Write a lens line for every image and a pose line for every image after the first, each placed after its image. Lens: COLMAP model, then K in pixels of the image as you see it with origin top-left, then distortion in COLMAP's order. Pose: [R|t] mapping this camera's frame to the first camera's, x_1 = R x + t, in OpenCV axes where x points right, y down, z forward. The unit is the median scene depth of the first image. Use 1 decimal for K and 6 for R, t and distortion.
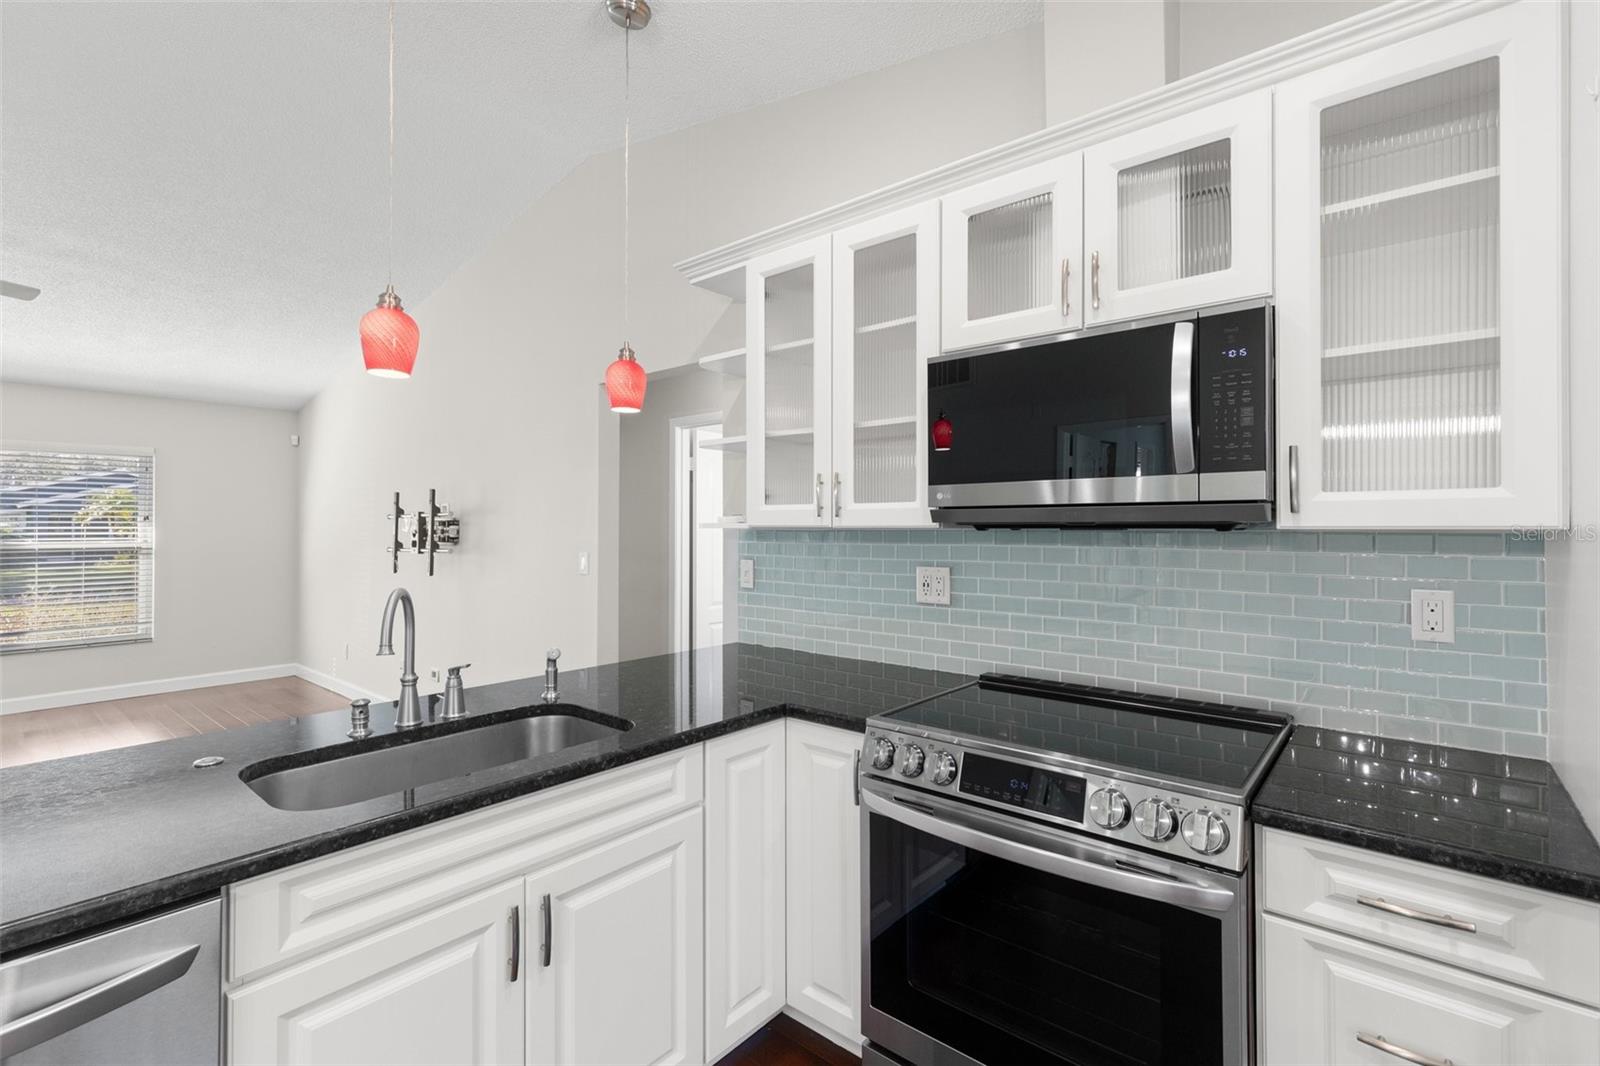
lens RADIAL K [[716.7, 0, 803.3], [0, 716.7, 520.6], [0, 0, 1]] dist [0.008113, -0.001703]
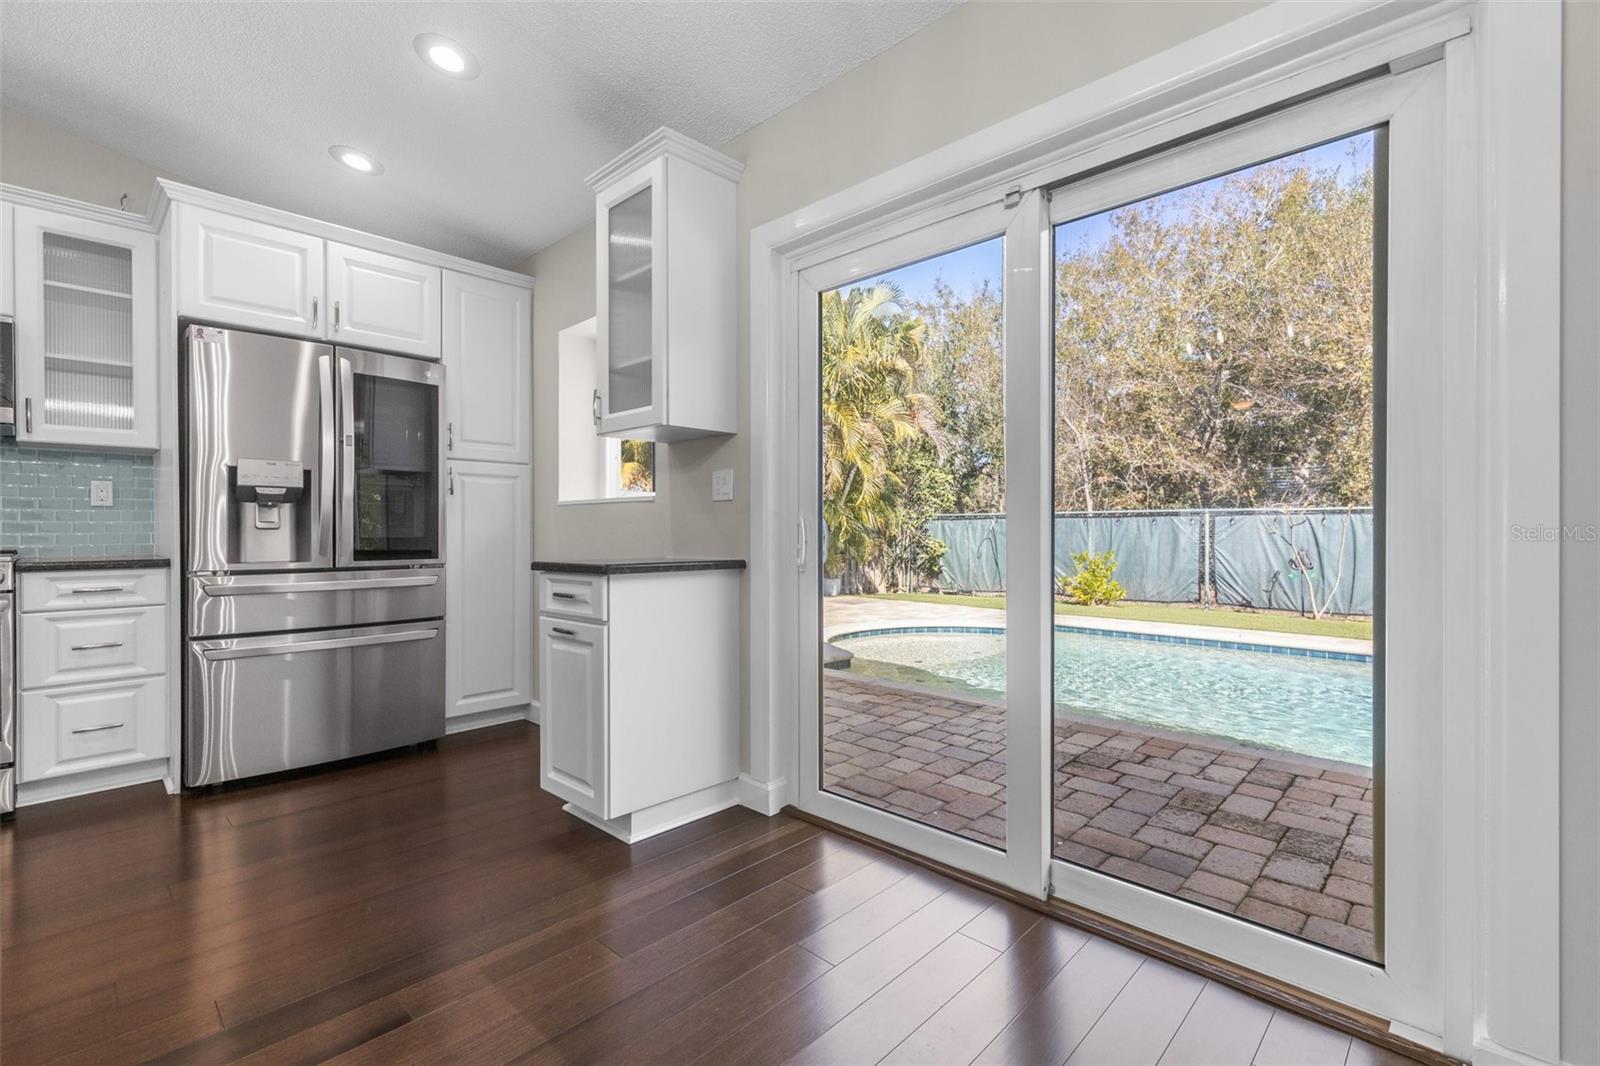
lens RADIAL K [[716.7, 0, 797.6], [0, 716.7, 532.7], [0, 0, 1]] dist [0.008113, -0.001703]
pose [[0.068623, -0.003090, 0.997638, -0.825525], [-0.007275, 0.999967, 0.003598, 0.174861], [-0.997616, -0.007505, 0.068598, -0.888265]]
